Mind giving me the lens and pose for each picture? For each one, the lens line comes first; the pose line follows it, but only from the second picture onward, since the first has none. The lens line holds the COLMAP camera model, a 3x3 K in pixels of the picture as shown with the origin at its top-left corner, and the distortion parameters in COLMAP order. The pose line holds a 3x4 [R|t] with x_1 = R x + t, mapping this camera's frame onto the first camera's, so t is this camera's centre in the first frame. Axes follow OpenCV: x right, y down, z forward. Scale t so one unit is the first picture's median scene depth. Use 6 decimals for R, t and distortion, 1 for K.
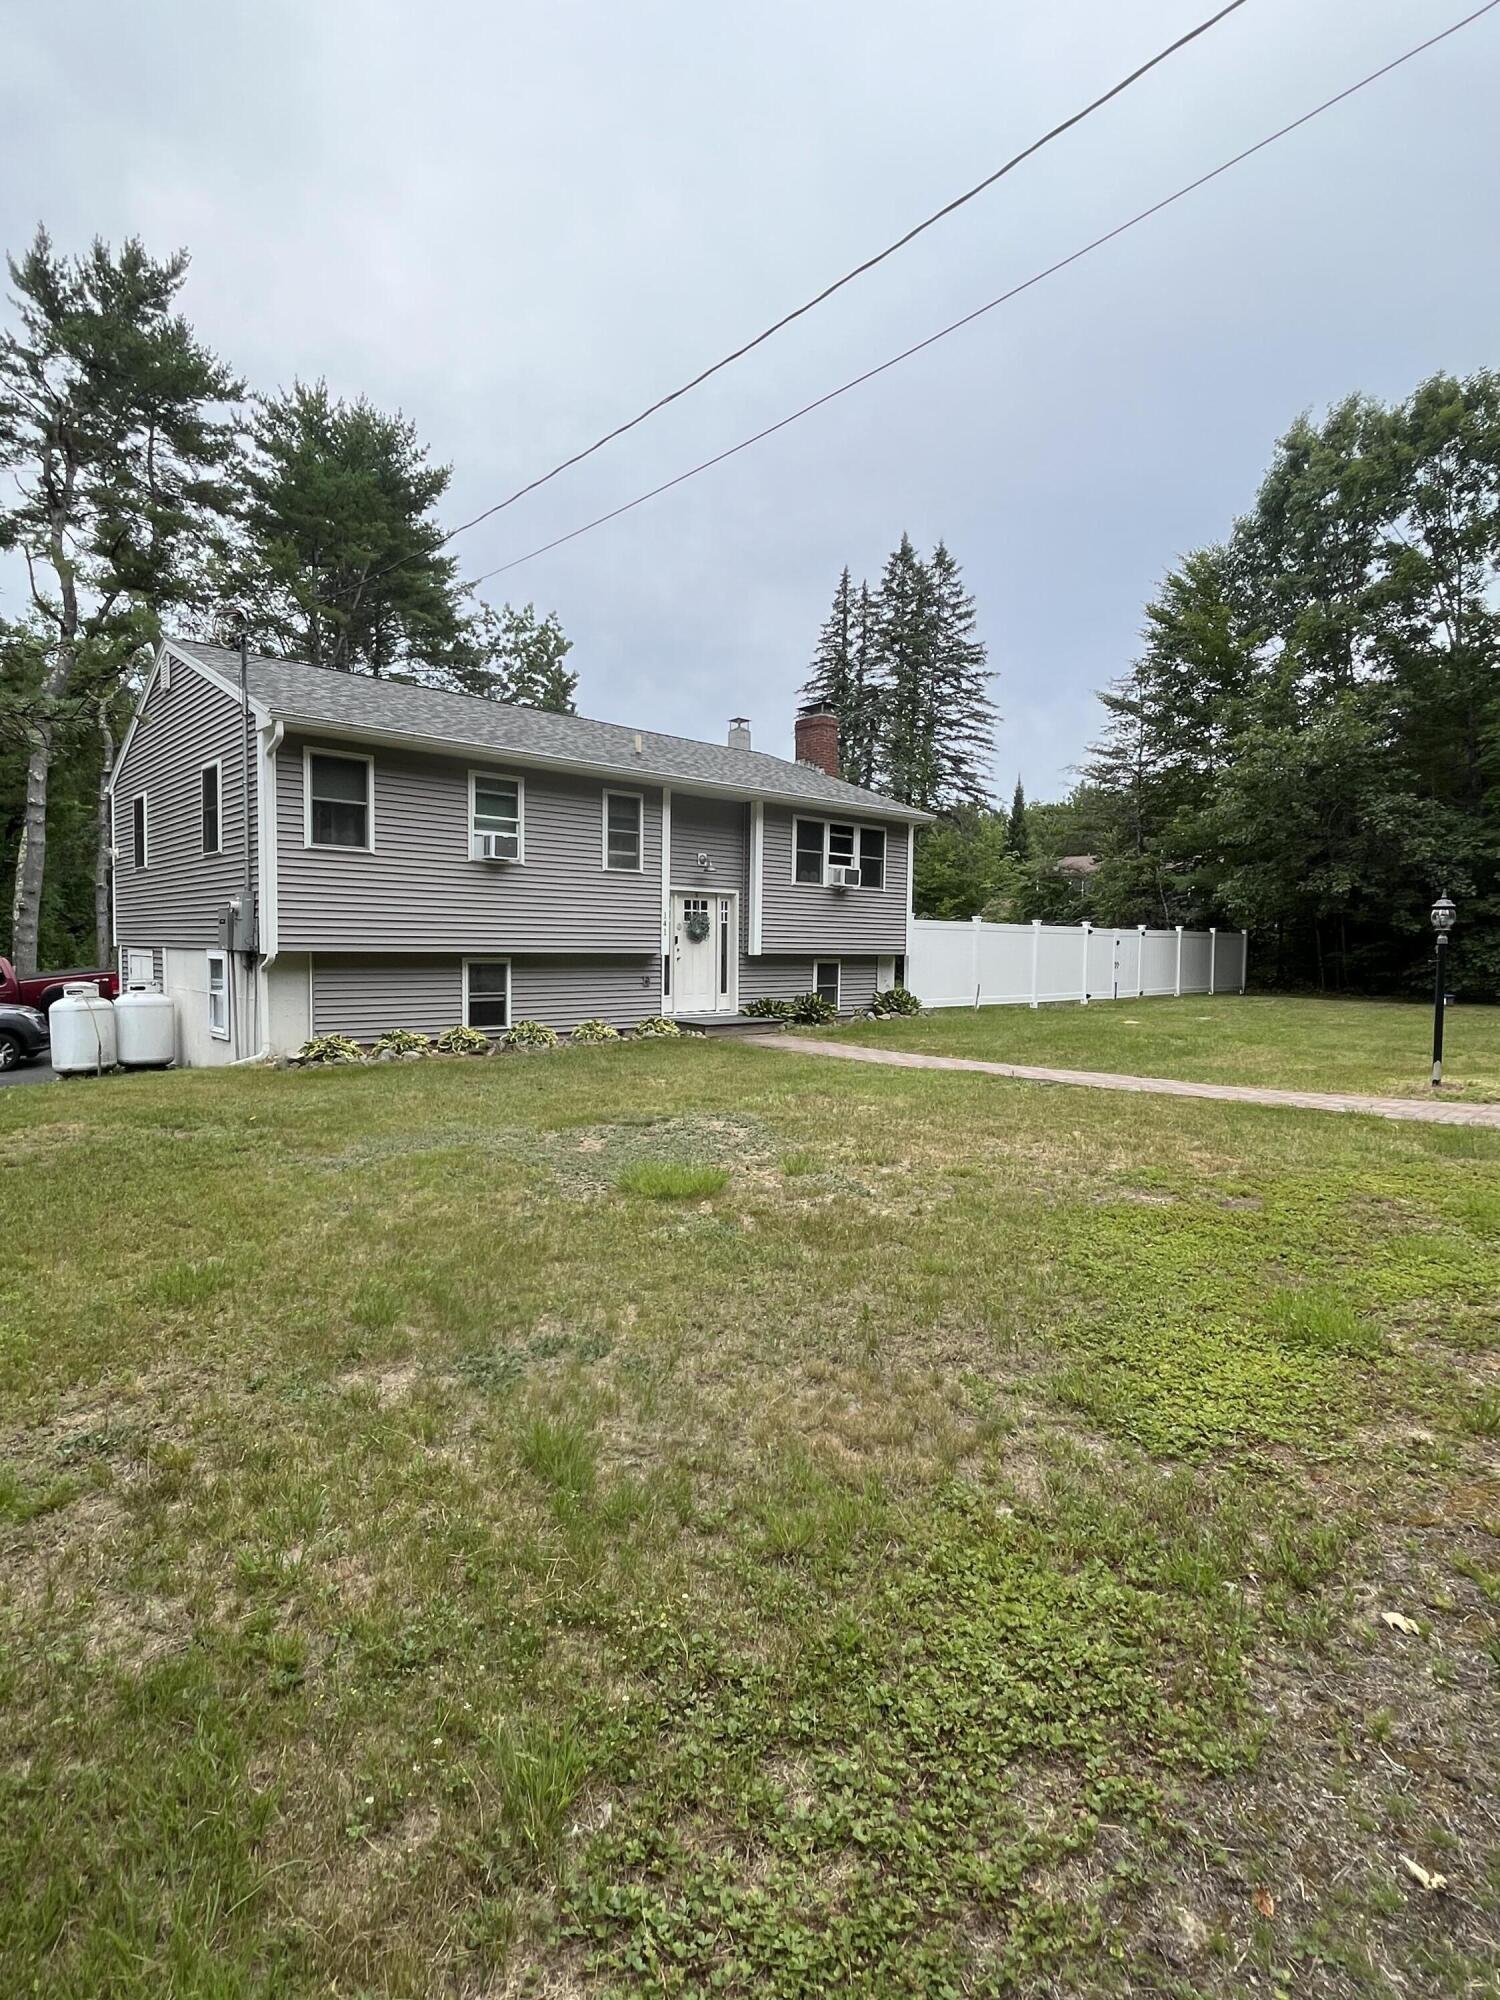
lens RADIAL K [[979.4, 0, 747.8], [0, 979.4, 990.0], [0, 0, 1]] dist [-0.000682, -0.000042]
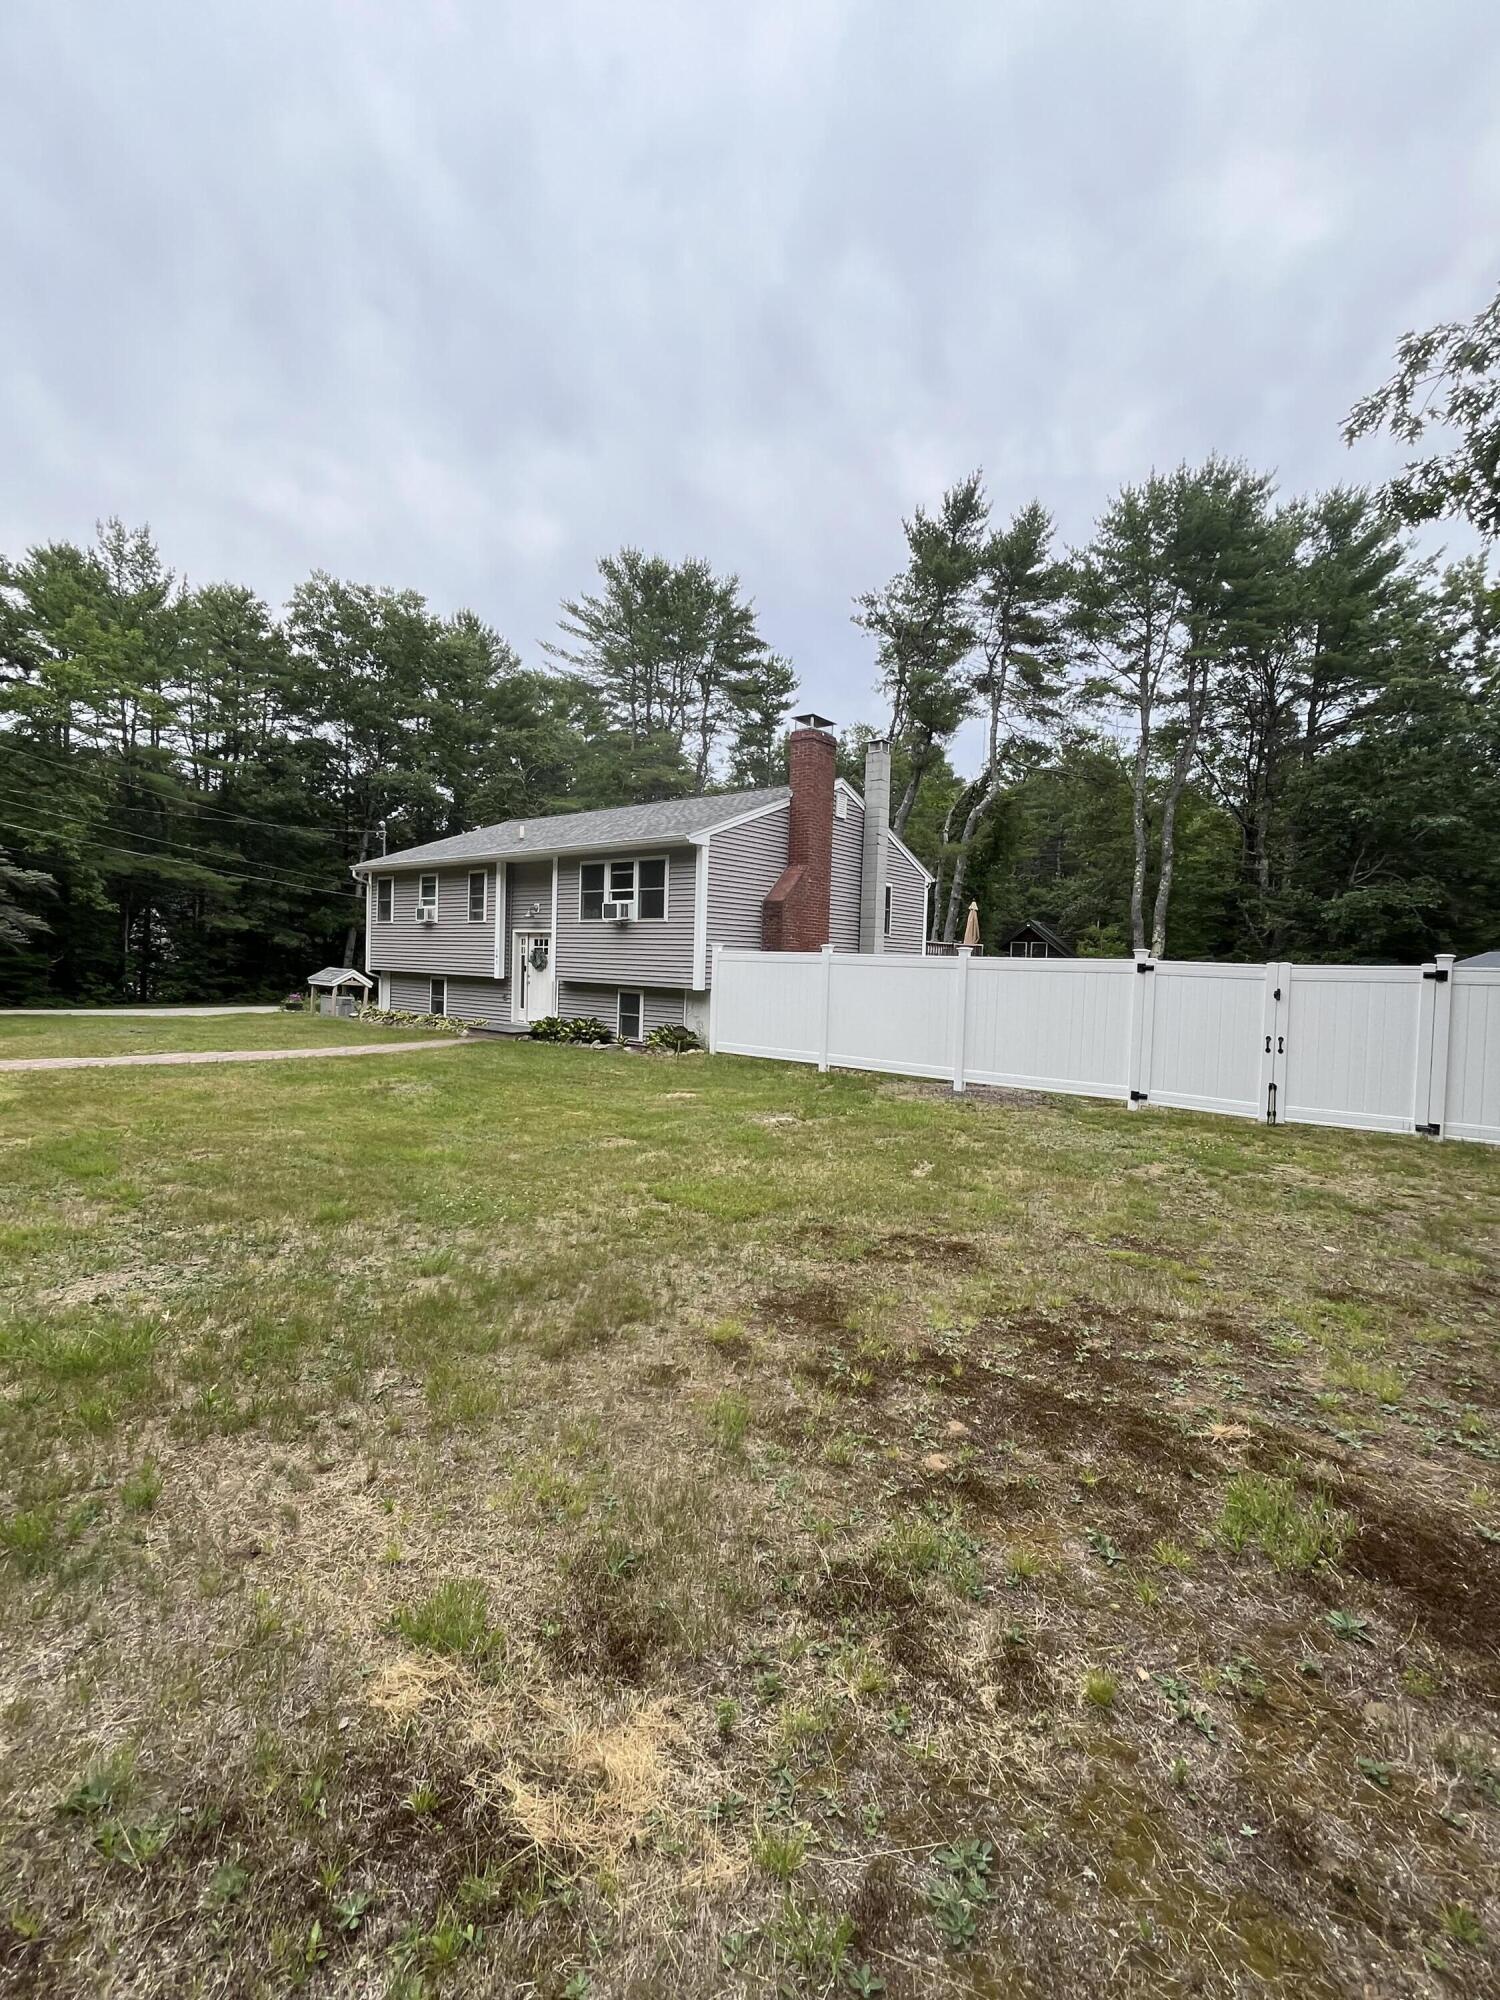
lens RADIAL K [[884.3, 0, 748.6], [0, 884.3, 1002.8], [0, 0, 1]] dist [0.001243, -0.000068]
pose [[0.127317, 0.037766, -0.991143, 1.142033], [-0.073911, 0.996858, 0.028490, -0.058578], [0.989104, 0.069629, 0.129708, 1.097540]]
